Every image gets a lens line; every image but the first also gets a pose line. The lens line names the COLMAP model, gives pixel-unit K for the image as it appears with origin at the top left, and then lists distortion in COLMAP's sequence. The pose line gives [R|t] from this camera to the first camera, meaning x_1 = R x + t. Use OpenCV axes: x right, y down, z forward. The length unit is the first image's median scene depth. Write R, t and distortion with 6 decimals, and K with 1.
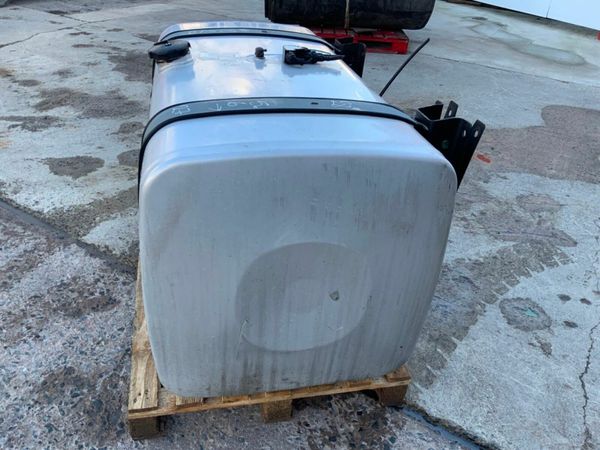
lens RADIAL K [[497.6, 0, 298.2], [0, 497.6, 224.7], [0, 0, 1]] dist [0.030674, -0.067329]
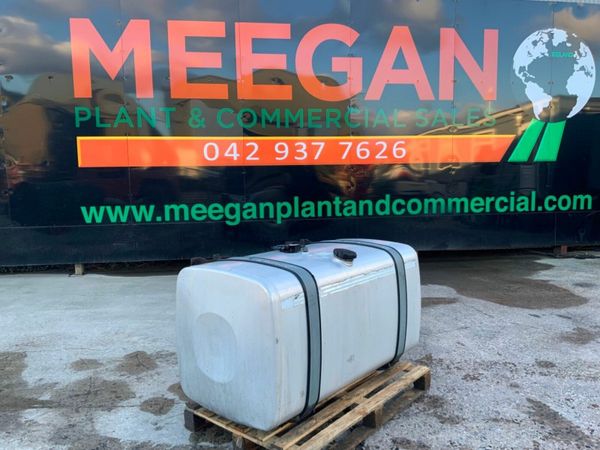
lens RADIAL K [[497.6, 0, 302.3], [0, 497.6, 215.3], [0, 0, 1]] dist [0.030674, -0.067329]
pose [[-0.614811, -0.117243, 0.779911, -1.288894], [0.395190, 0.809987, 0.433297, -1.089063], [-0.682519, 0.574609, -0.451656, 1.550270]]
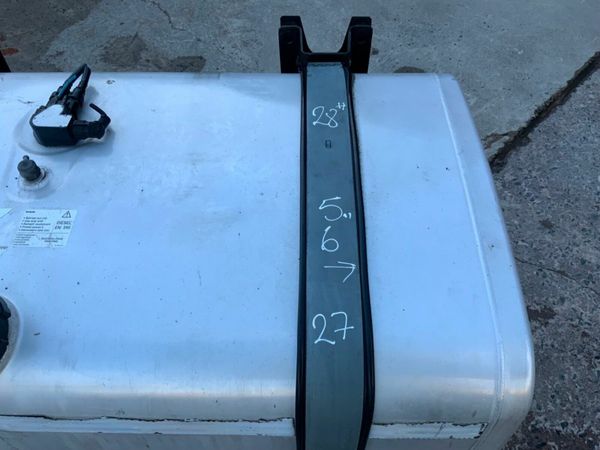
lens RADIAL K [[497.6, 0, 298.8], [0, 497.6, 227.6], [0, 0, 1]] dist [0.030674, -0.067329]
pose [[0.219764, -0.821105, 0.526774, -0.285006], [0.537403, 0.552553, 0.637090, -0.425633], [-0.814188, 0.143081, 0.562695, 0.457695]]
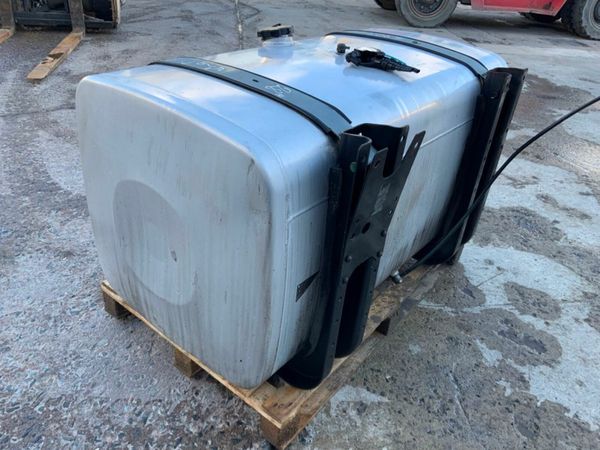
lens RADIAL K [[497.6, 0, 299.9], [0, 497.6, 224.4], [0, 0, 1]] dist [0.030674, -0.067329]
pose [[0.632863, 0.388606, -0.669678, 0.595585], [-0.438141, 0.892862, 0.104063, -0.088218], [0.638370, 0.227556, 0.735324, 0.264334]]
